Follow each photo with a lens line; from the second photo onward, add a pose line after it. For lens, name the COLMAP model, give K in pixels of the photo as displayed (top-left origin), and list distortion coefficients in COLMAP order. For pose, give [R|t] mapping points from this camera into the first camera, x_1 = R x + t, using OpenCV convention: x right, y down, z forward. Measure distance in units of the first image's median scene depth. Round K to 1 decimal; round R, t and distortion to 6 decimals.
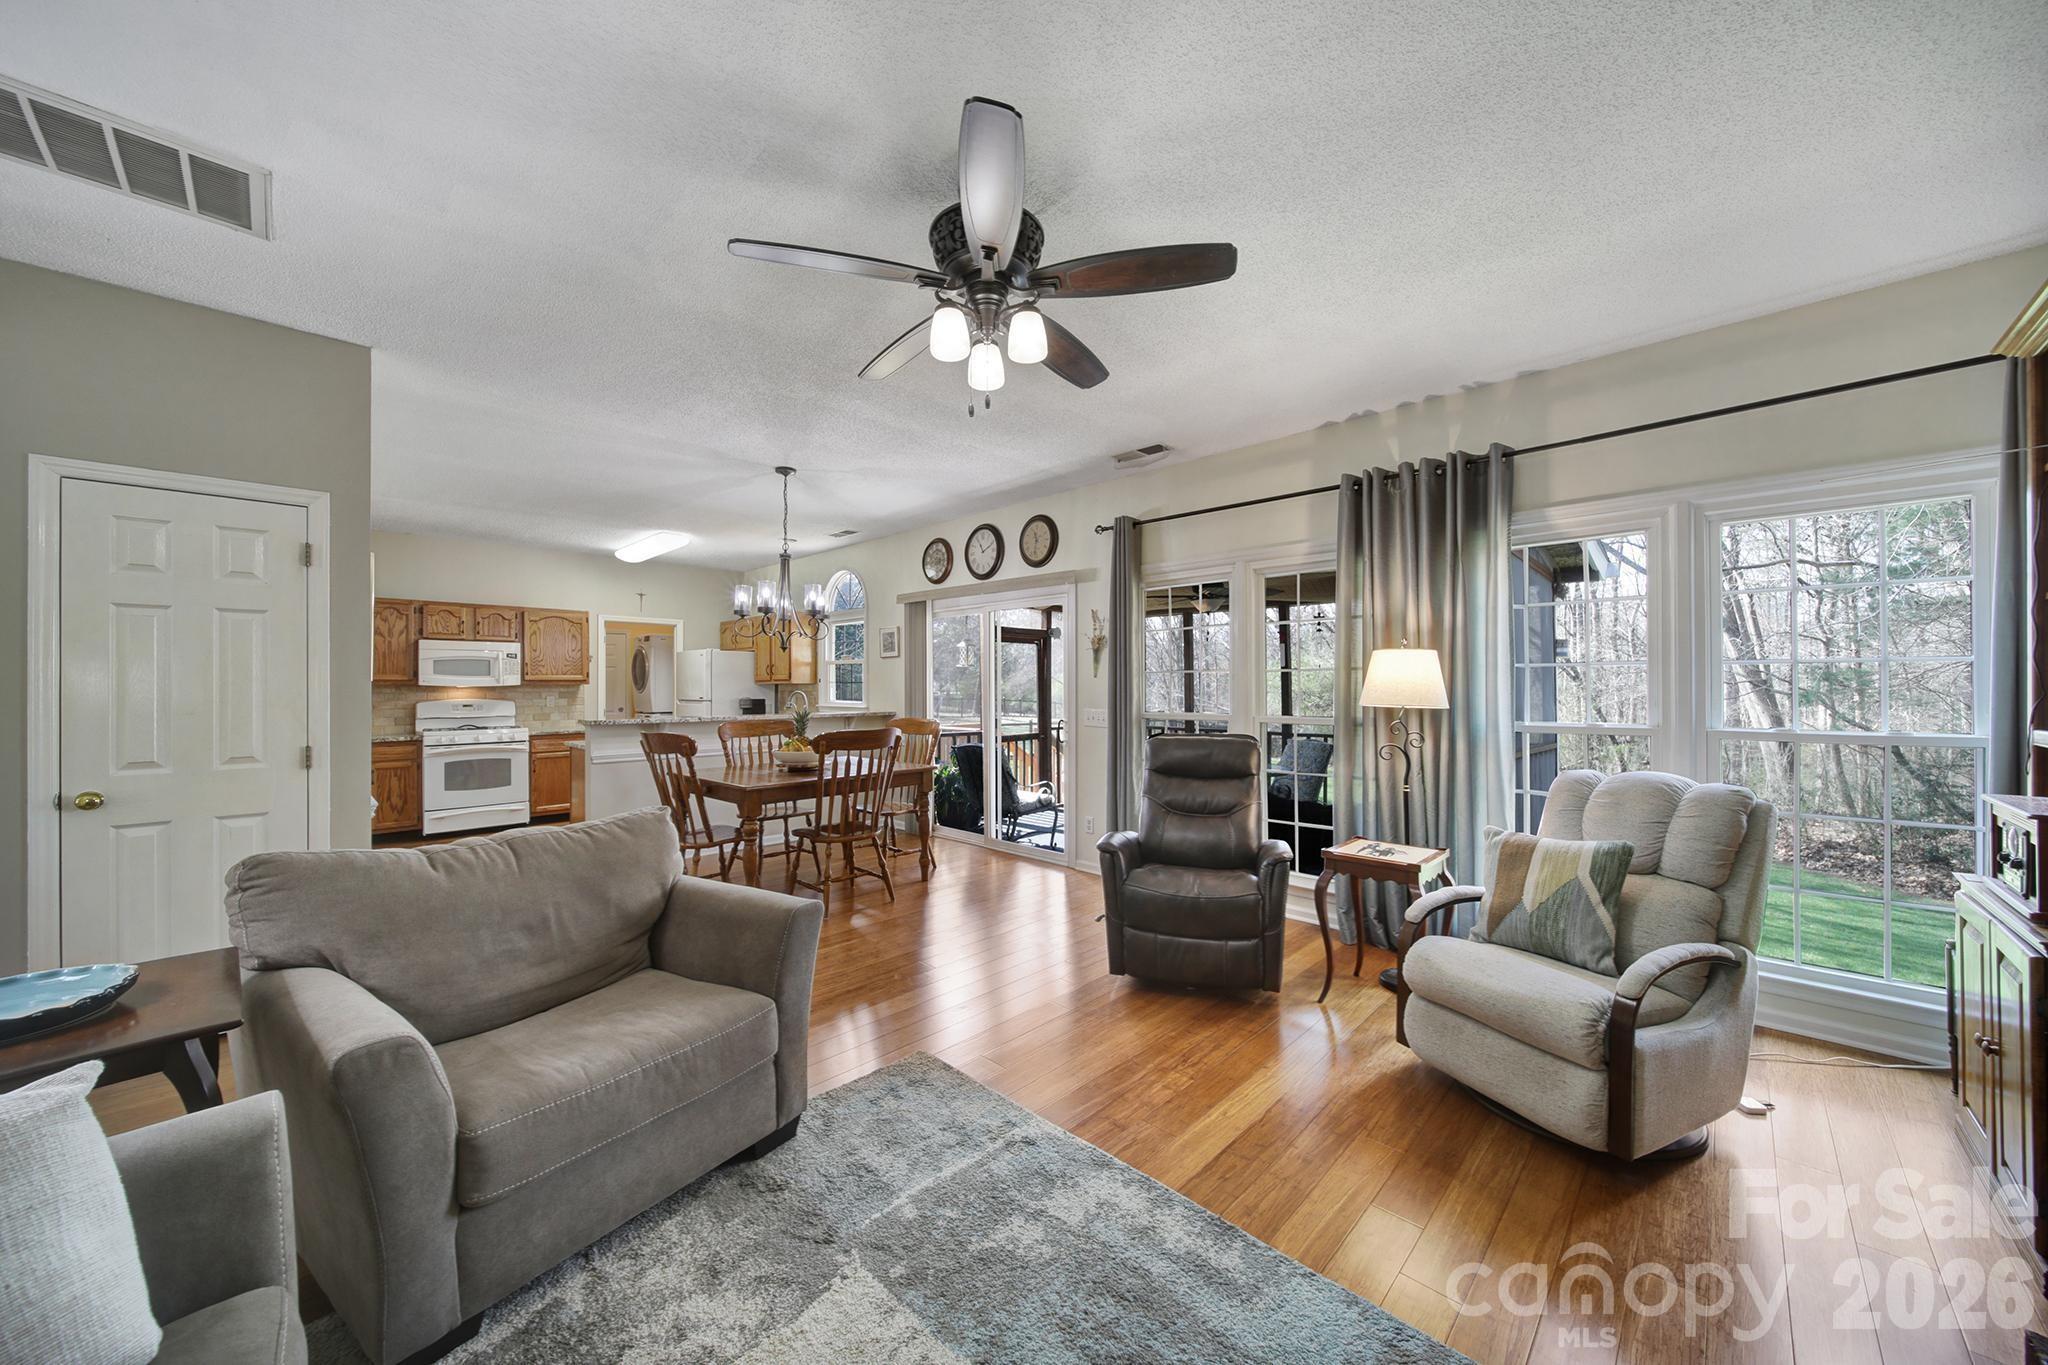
lens RADIAL K [[719.7, 0, 1027.9], [0, 719.7, 689.7], [0, 0, 1]] dist [-0.002715, -0.000188]
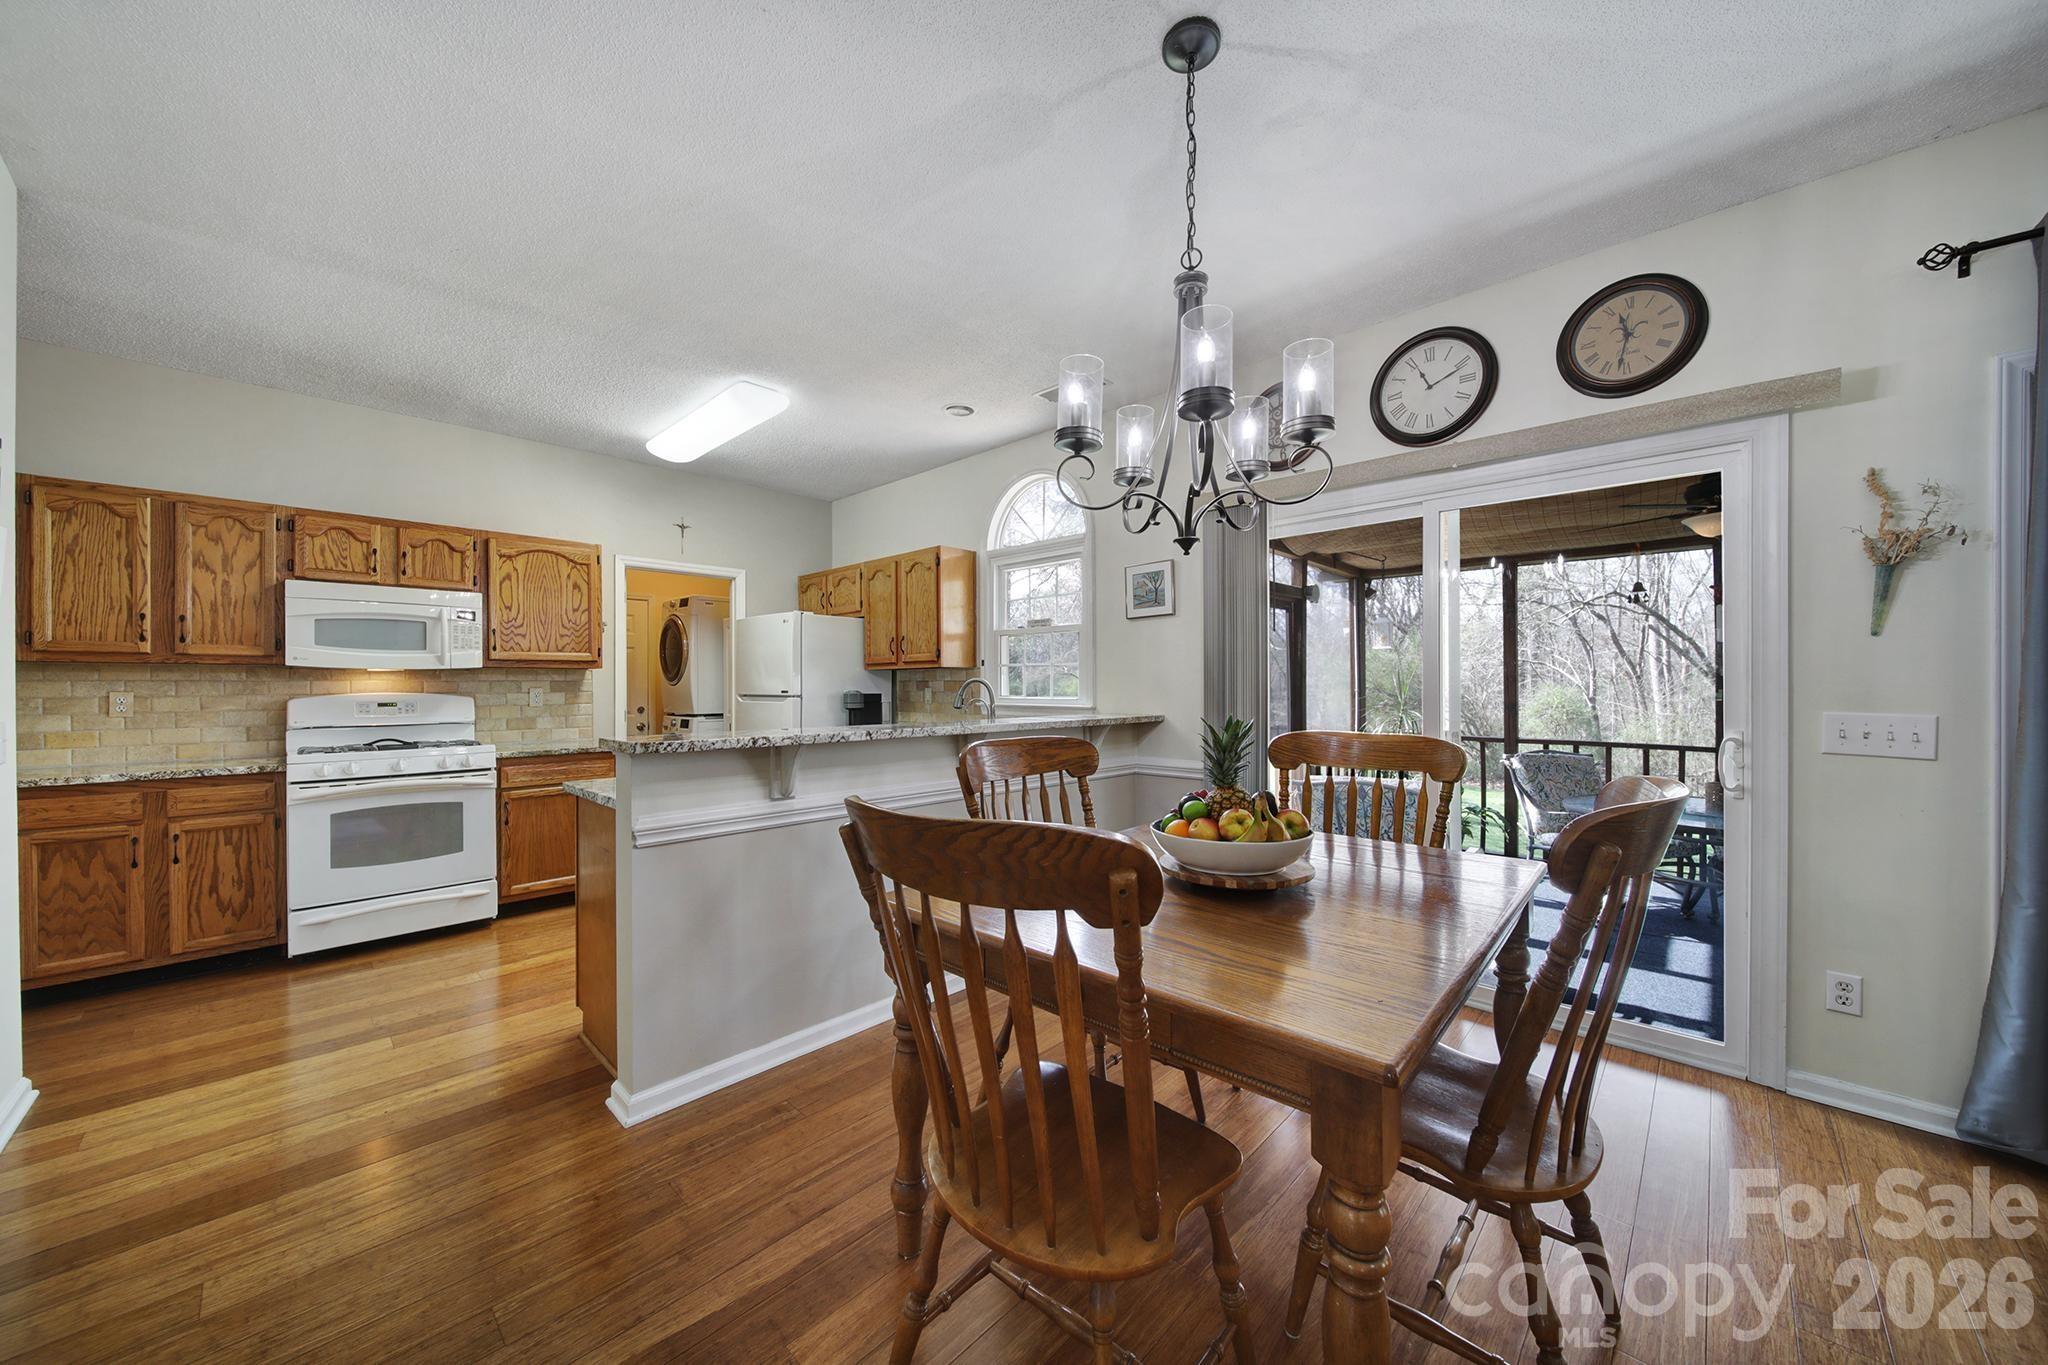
lens RADIAL K [[719.7, 0, 1021.7], [0, 719.7, 689.4], [0, 0, 1]] dist [-0.002715, -0.000188]
pose [[0.999988, -0.000077, 0.004818, -0.308627], [0.000070, 0.999999, 0.001453, 0.010225], [-0.004818, -0.001453, 0.999987, 0.469031]]
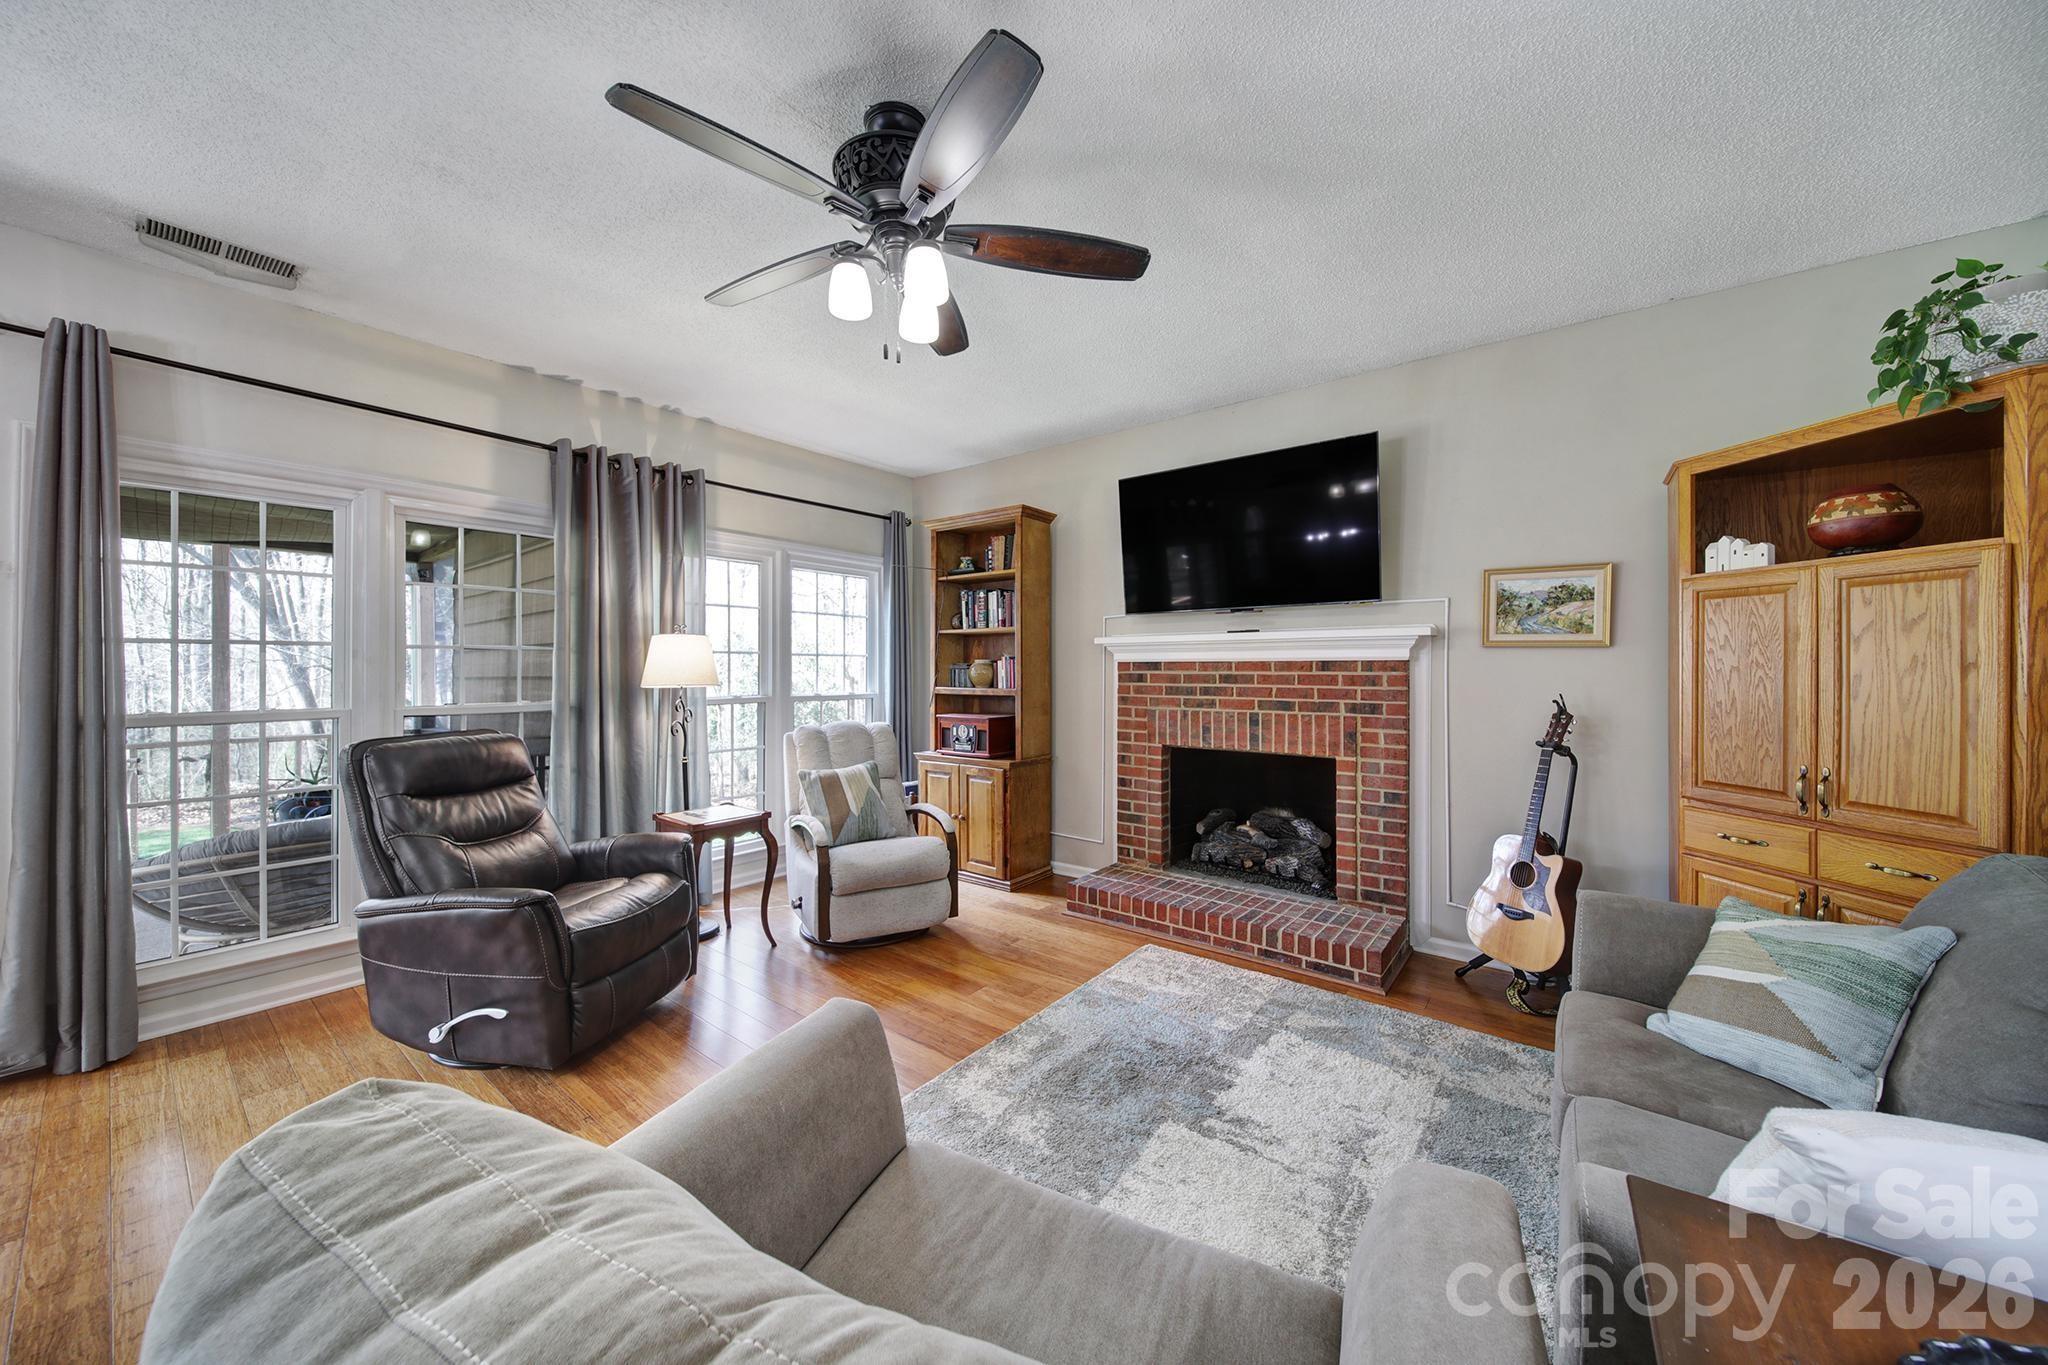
lens RADIAL K [[719.7, 0, 1025.4], [0, 719.7, 668.8], [0, 0, 1]] dist [-0.002715, -0.000188]
pose [[-0.109443, 0.001715, 0.993992, -0.316175], [-0.000580, 0.999998, -0.001790, -0.001180], [-0.993993, -0.000773, -0.109442, 0.297465]]
